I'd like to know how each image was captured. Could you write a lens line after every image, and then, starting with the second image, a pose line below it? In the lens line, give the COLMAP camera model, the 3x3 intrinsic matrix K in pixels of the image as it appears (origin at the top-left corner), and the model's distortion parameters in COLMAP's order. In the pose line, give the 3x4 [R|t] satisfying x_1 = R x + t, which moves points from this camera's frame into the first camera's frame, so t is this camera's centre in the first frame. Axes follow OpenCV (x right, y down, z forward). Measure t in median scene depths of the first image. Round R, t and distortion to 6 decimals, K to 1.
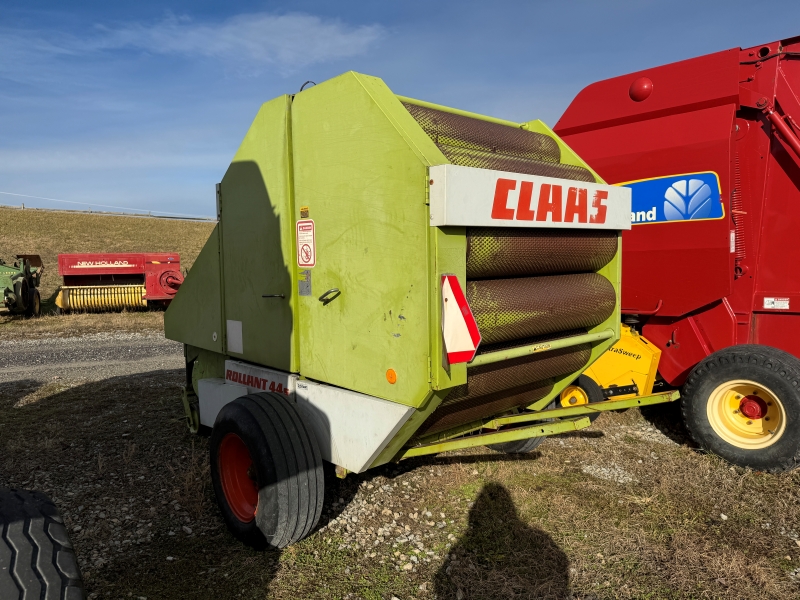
lens RADIAL K [[561.8, 0, 400.0], [0, 561.8, 300.0], [0, 0, 1]] dist [0.051365, -0.069083]
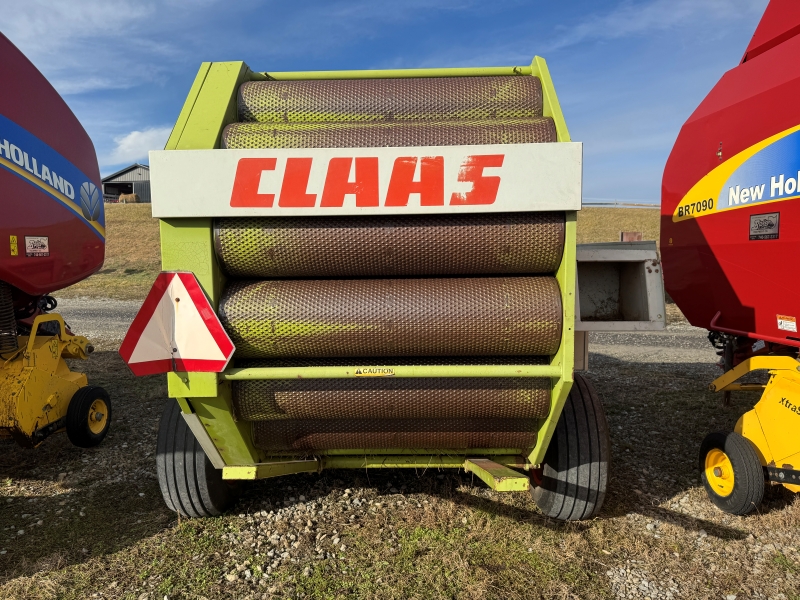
lens RADIAL K [[559.8, 0, 398.5], [0, 559.8, 292.0], [0, 0, 1]] dist [0.060168, -0.059620]
pose [[0.734253, 0.063576, -0.675892, 0.821318], [-0.054137, 0.997918, 0.035055, -0.054544], [0.676714, 0.010852, 0.736166, 0.488566]]
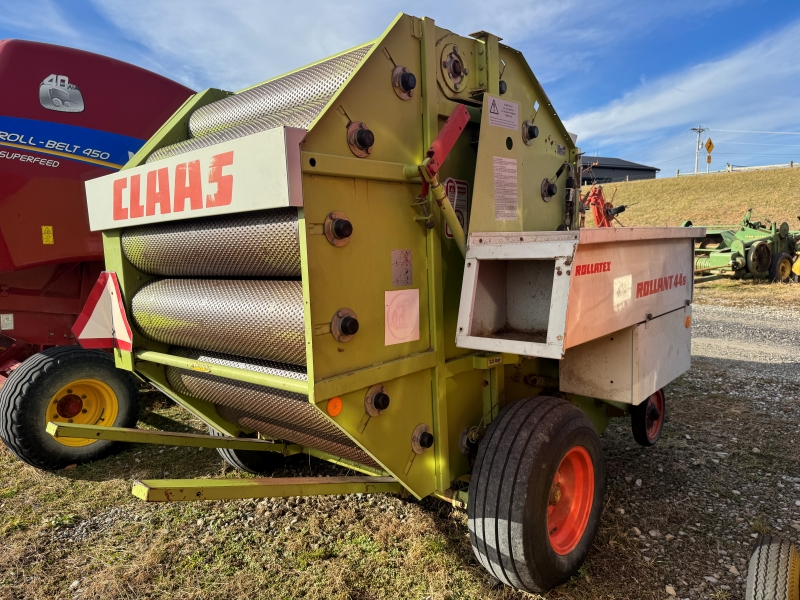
lens RADIAL K [[561.8, 0, 400.0], [0, 561.8, 300.0], [0, 0, 1]] dist [0.051365, -0.069083]
pose [[0.124749, 0.111742, -0.985876, 1.139508], [-0.034334, 0.993529, 0.108265, -0.116073], [0.991594, 0.020343, 0.127778, 1.240125]]
